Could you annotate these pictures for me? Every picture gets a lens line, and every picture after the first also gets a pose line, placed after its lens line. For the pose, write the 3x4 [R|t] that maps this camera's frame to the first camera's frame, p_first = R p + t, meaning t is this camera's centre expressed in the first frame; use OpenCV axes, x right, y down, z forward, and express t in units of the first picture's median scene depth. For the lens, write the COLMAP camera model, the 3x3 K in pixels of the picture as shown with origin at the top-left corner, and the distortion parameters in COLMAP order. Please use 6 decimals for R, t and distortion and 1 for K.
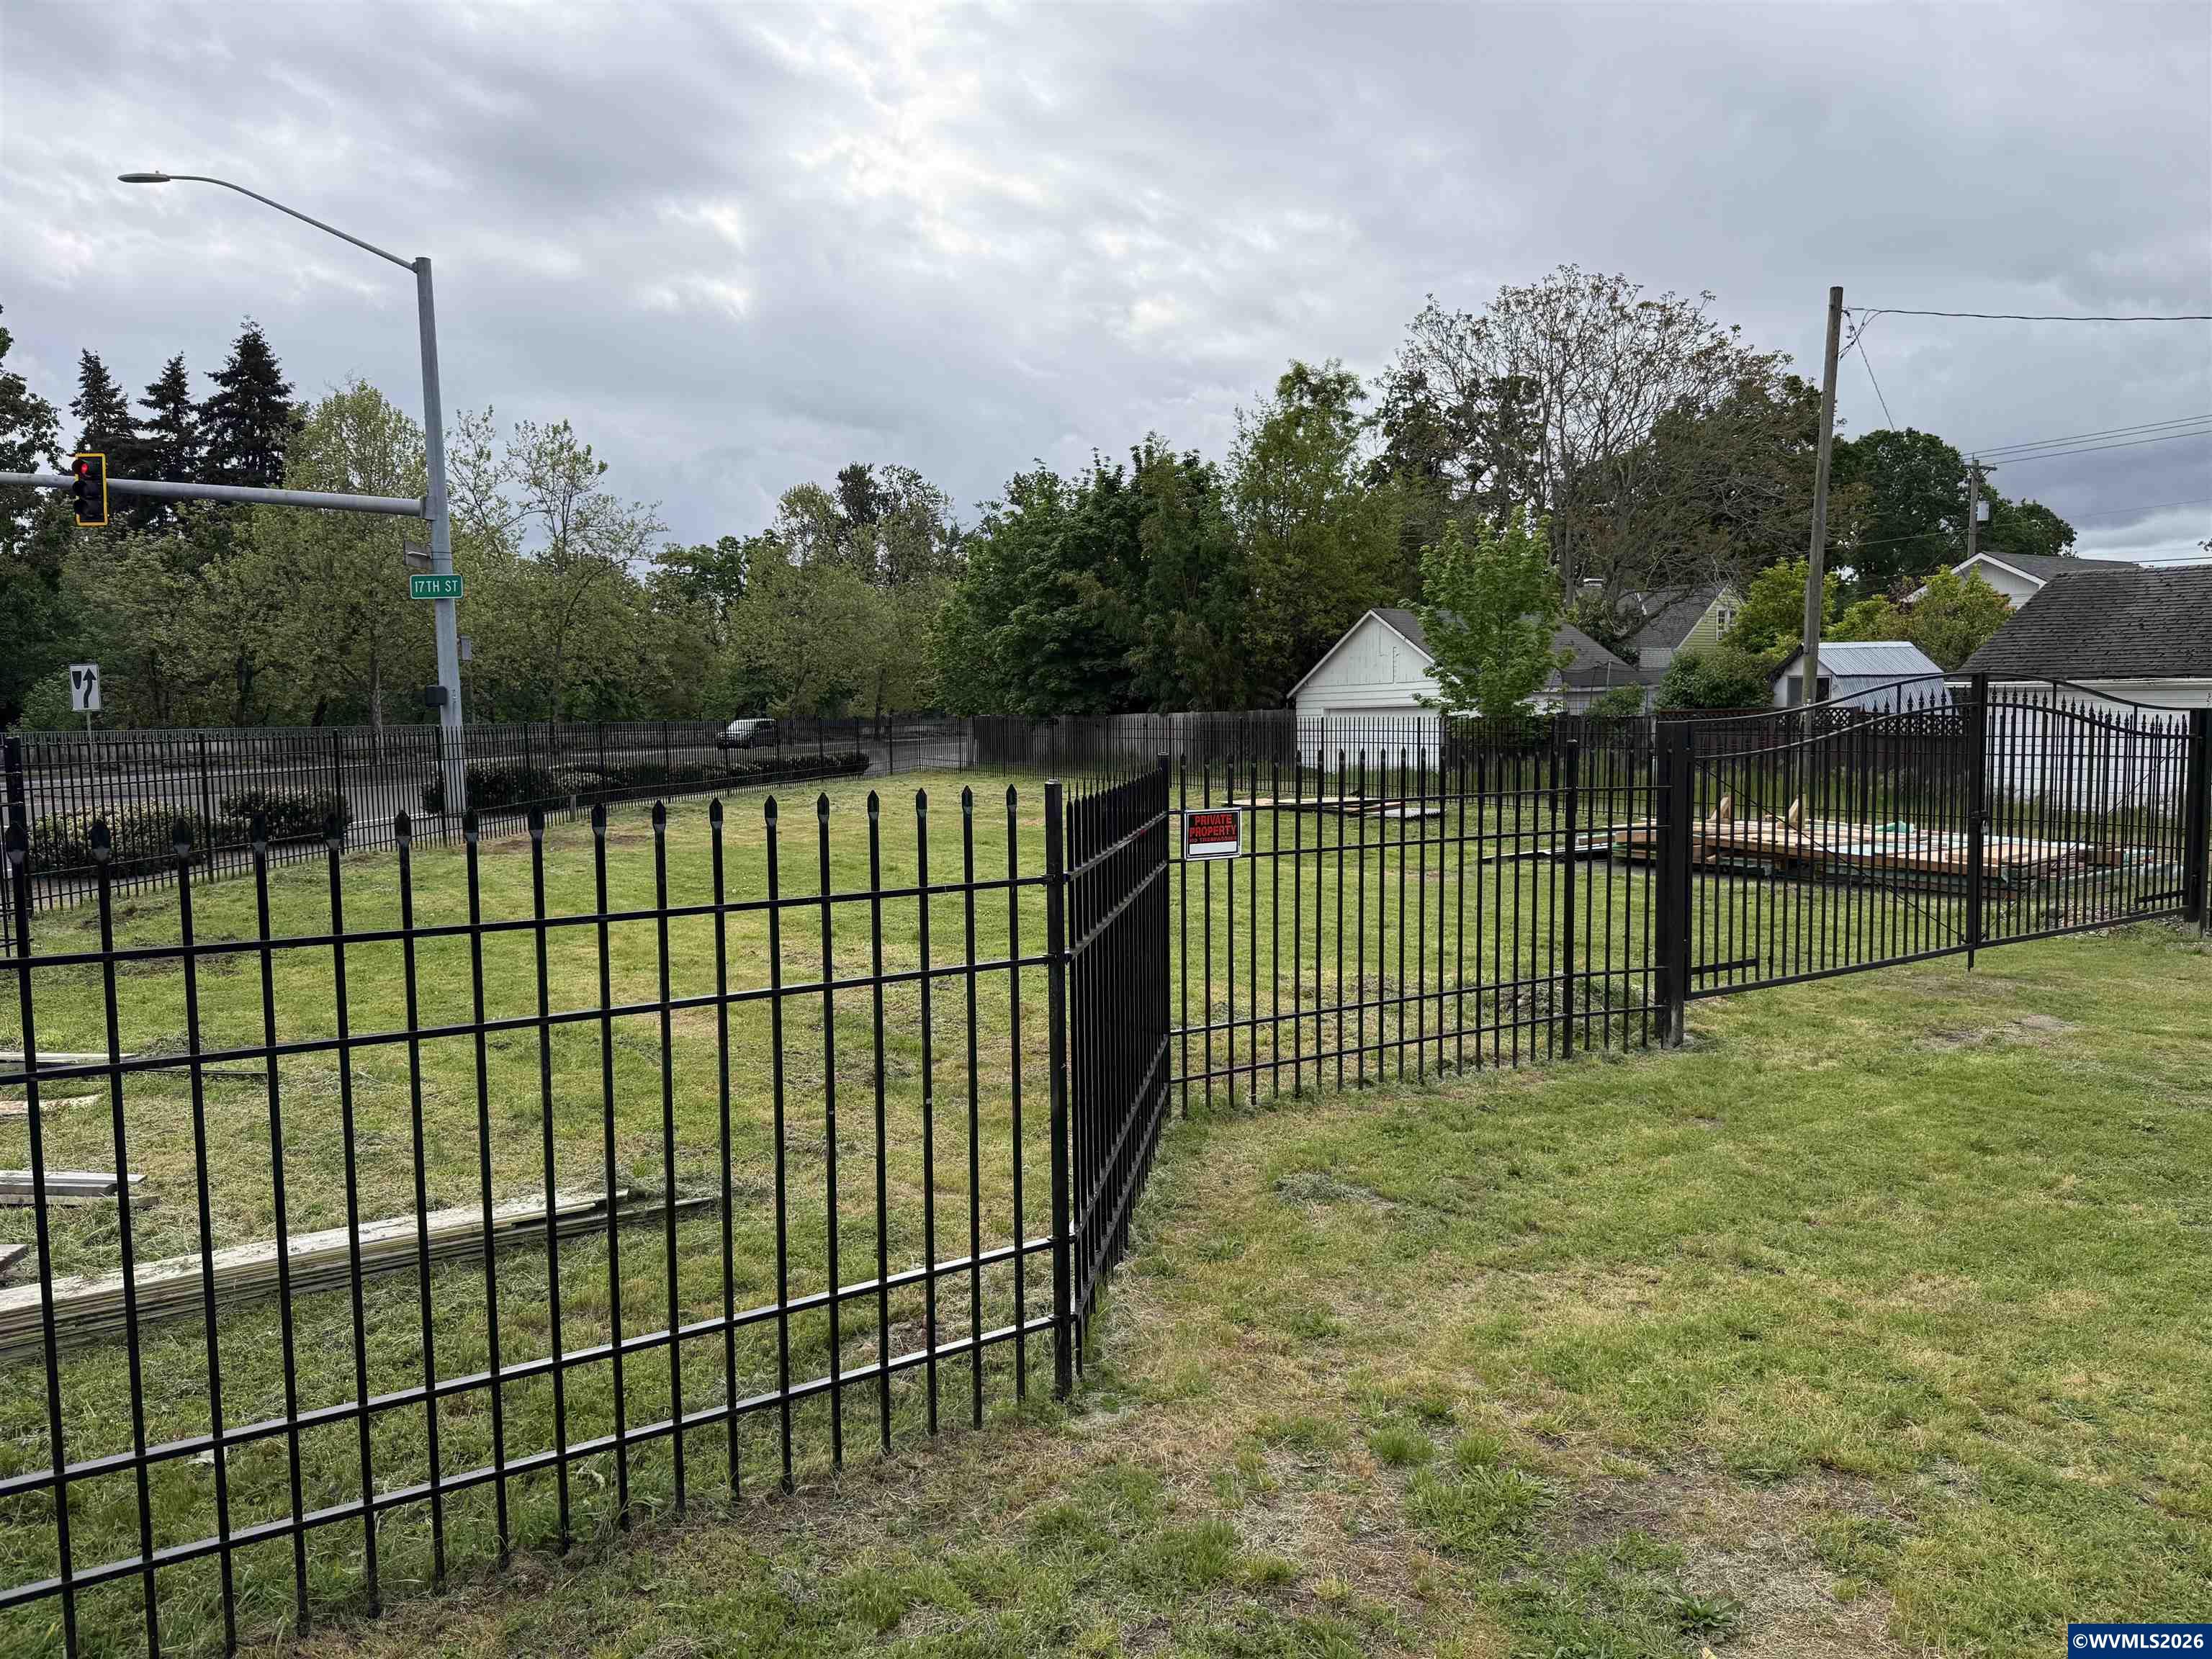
lens RADIAL K [[1553.0, 0, 1097.5], [0, 1553.0, 840.6], [0, 0, 1]] dist [0.101045, -0.181644]
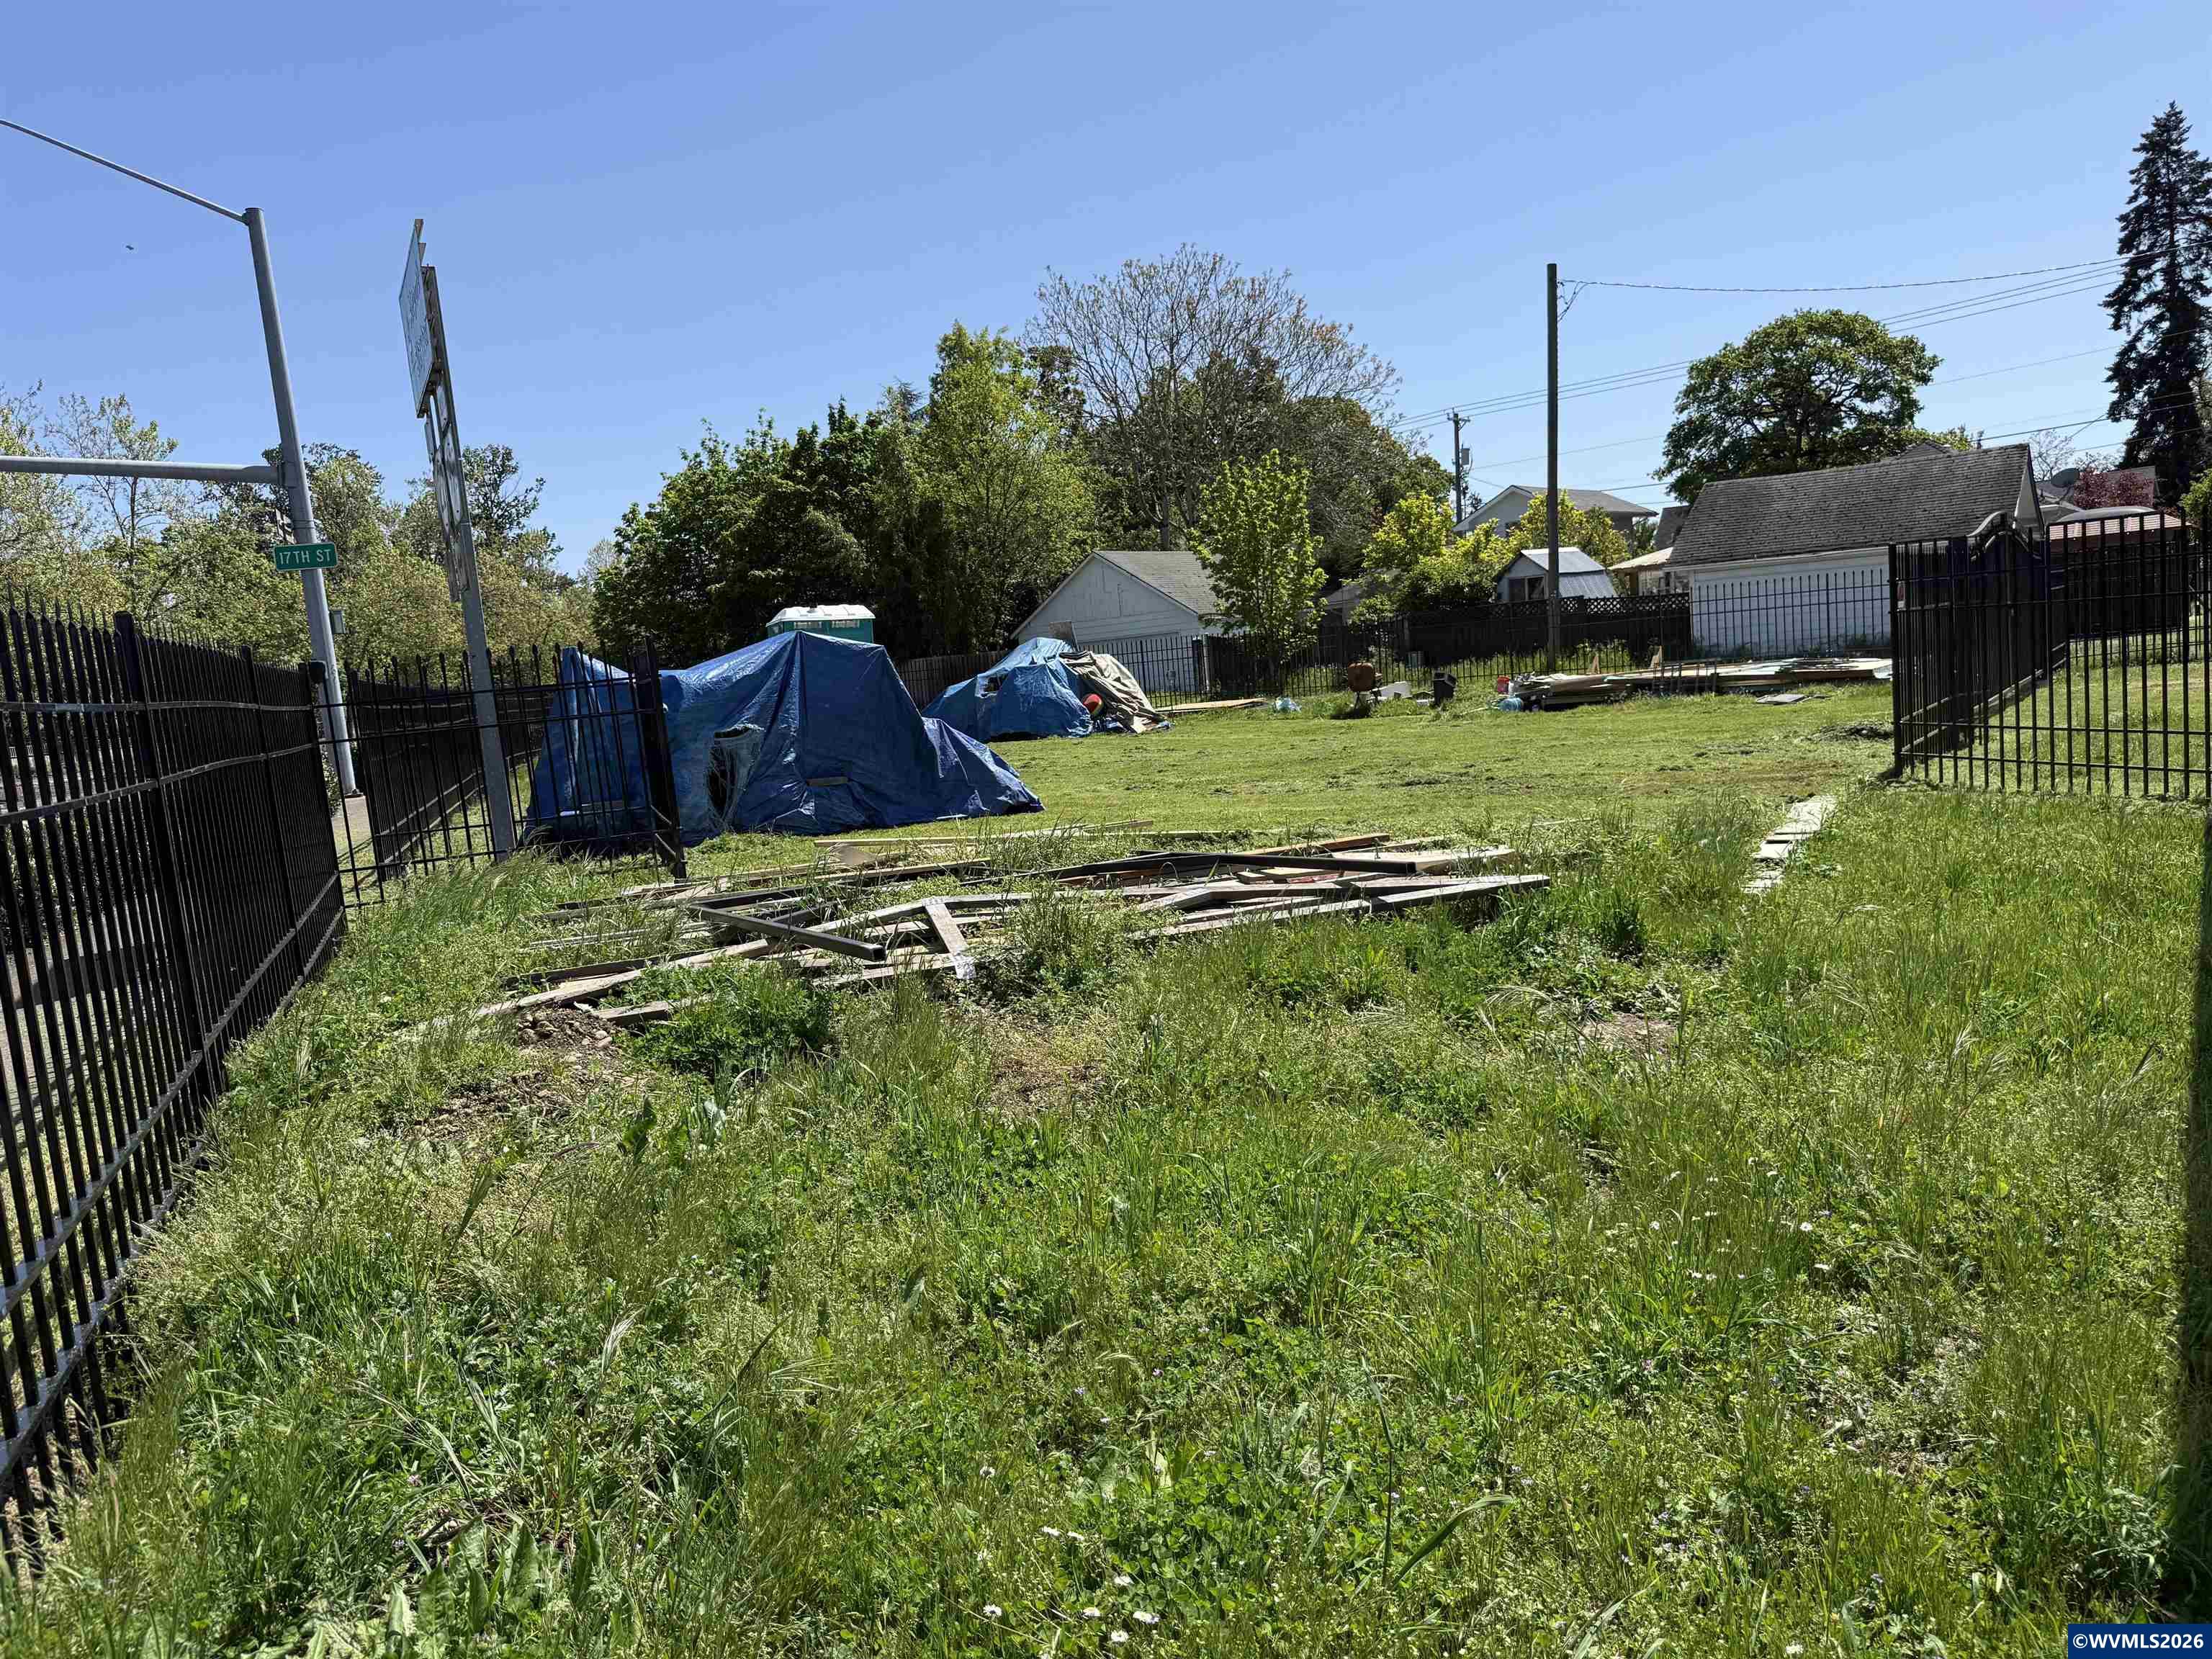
lens RADIAL K [[1556.4, 0, 1111.5], [0, 1556.4, 804.5], [0, 0, 1]] dist [0.096711, -0.181497]
pose [[0.928593, -0.103207, 0.356460, -0.198527], [0.105689, 0.994320, 0.012563, 0.016252], [-0.355732, 0.026008, 0.934226, -0.029340]]
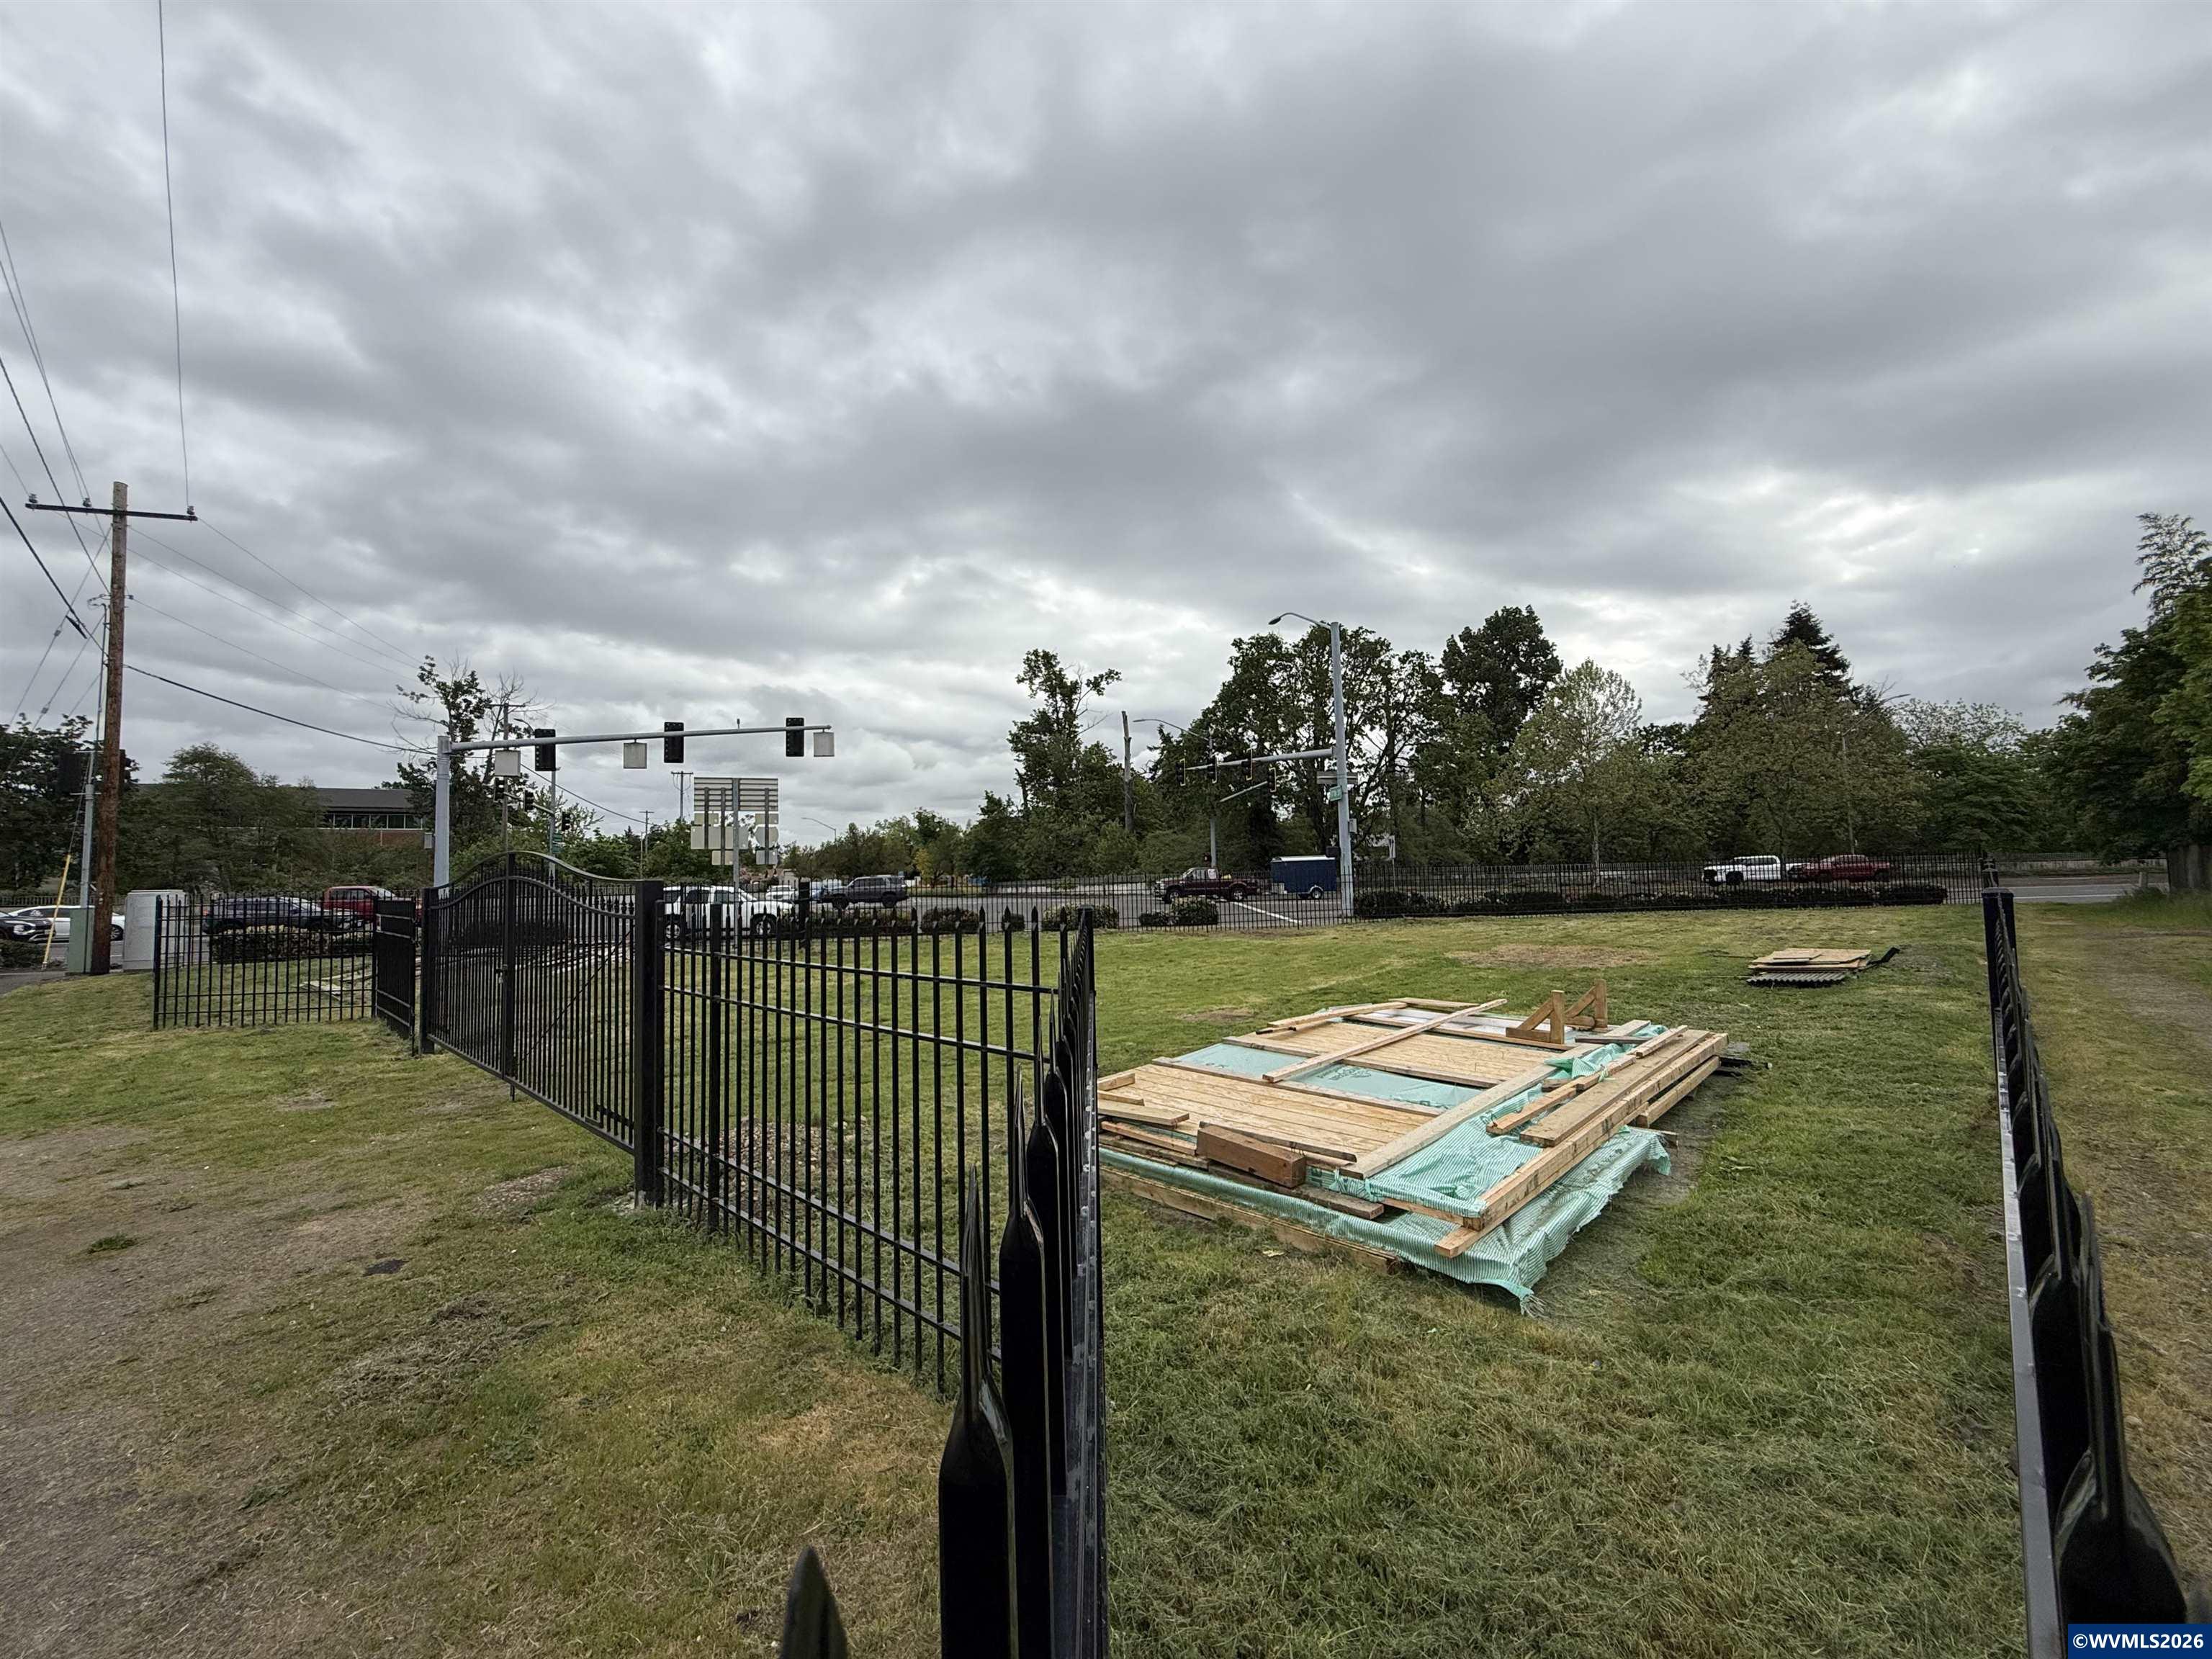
lens RADIAL K [[883.8, 0, 1106.0], [0, 883.8, 829.5], [0, 0, 1]] dist [-0.001743, 0.000050]
pose [[0.230037, -0.042914, -0.972235, 0.340727], [-0.058276, 0.996627, -0.057779, -0.027894], [0.971436, 0.069949, 0.226760, 0.315049]]
